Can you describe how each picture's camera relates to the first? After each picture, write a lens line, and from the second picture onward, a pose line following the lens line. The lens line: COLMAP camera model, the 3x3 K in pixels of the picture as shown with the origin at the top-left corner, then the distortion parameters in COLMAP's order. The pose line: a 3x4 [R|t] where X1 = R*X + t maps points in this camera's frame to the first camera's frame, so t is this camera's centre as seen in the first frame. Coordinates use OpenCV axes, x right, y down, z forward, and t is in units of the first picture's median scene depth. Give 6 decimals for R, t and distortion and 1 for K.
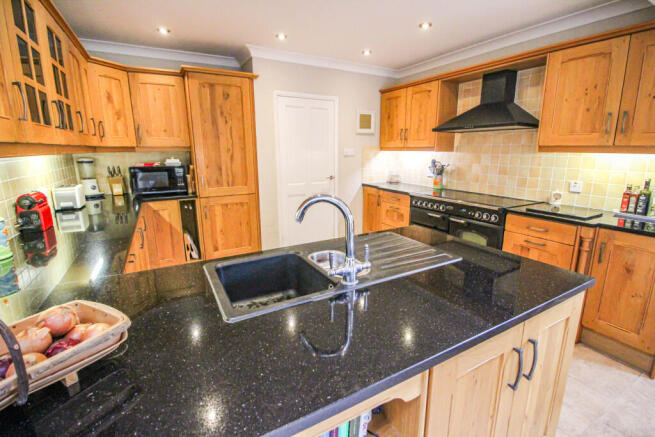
lens RADIAL K [[302.5, 0, 332.3], [0, 302.5, 211.9], [0, 0, 1]] dist [0.001570, -0.015049]
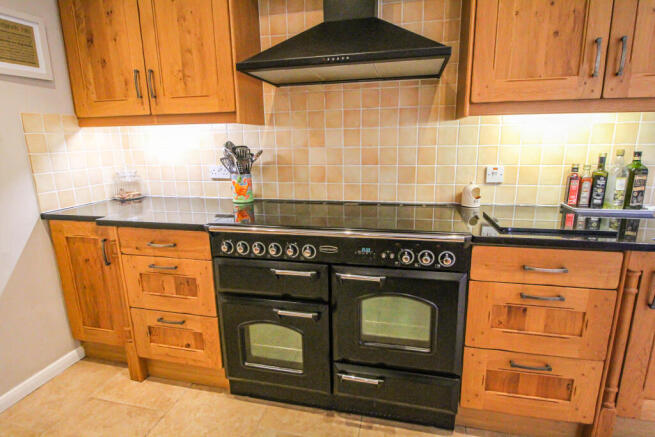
lens RADIAL K [[341.3, 0, 329.8], [0, 341.3, 213.4], [0, 0, 1]] dist [-0.004308, -0.001664]
pose [[0.673321, -0.168816, 0.719820, 0.051371], [0.165833, 0.983261, 0.075480, -0.094474], [-0.720513, 0.068547, 0.690045, 0.635541]]
